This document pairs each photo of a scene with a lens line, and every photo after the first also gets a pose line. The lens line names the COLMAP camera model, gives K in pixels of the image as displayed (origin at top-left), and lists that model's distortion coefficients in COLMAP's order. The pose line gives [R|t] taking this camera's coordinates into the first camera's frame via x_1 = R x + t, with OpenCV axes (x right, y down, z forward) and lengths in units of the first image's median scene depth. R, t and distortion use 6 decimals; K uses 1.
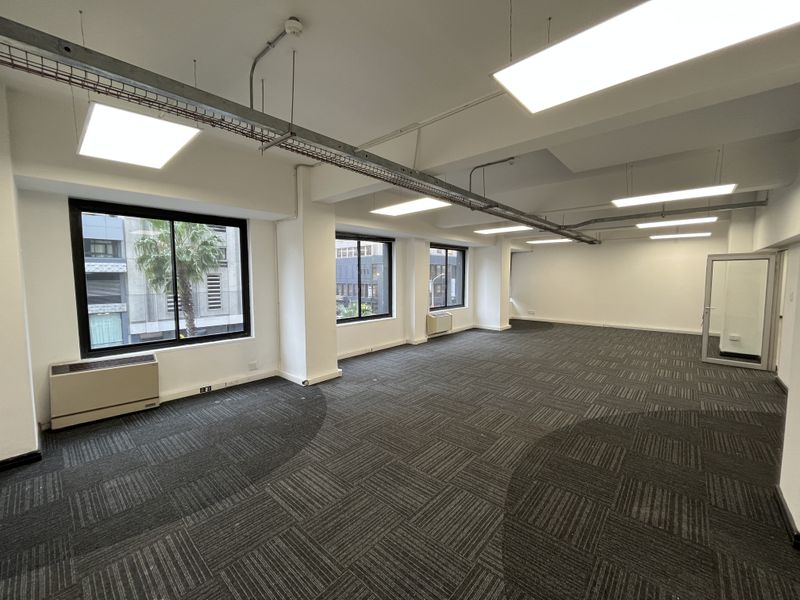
lens RADIAL K [[322.2, 0, 413.3], [0, 322.2, 288.9], [0, 0, 1]] dist [0.002371, -0.001072]
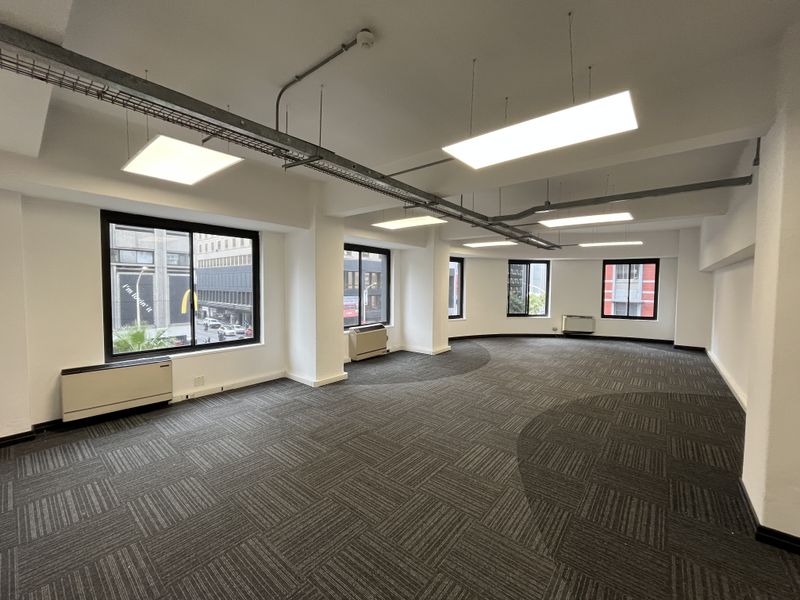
lens RADIAL K [[322.2, 0, 402.3], [0, 322.2, 299.4], [0, 0, 1]] dist [0.002371, -0.001072]
pose [[0.999445, 0.006108, 0.032734, -0.083618], [-0.006206, 0.999977, 0.002883, 0.003070], [-0.032716, -0.003085, 0.999460, -0.082530]]
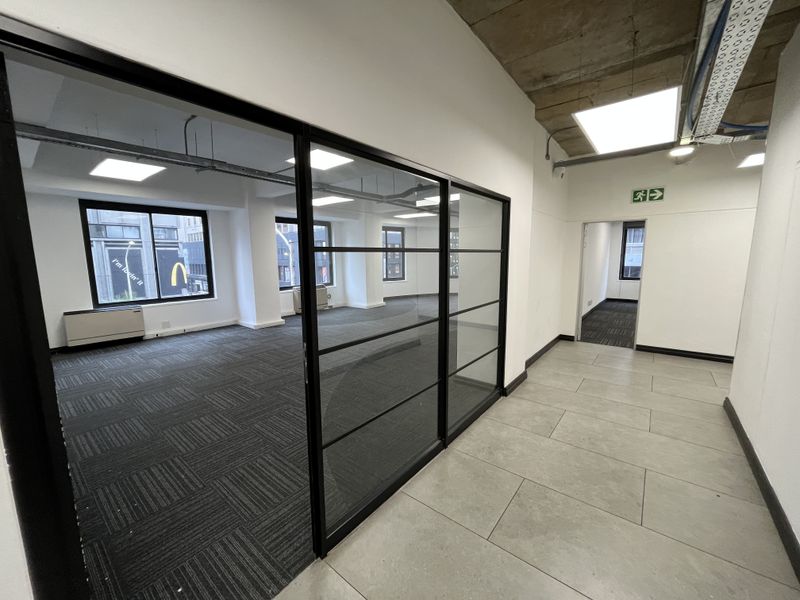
lens RADIAL K [[322.2, 0, 401.4], [0, 322.2, 298.5], [0, 0, 1]] dist [0.002371, -0.001072]
pose [[0.999048, -0.019157, 0.039197, 0.258825], [0.015470, 0.995612, 0.092288, 0.042594], [-0.040793, -0.091594, 0.994961, -0.443943]]
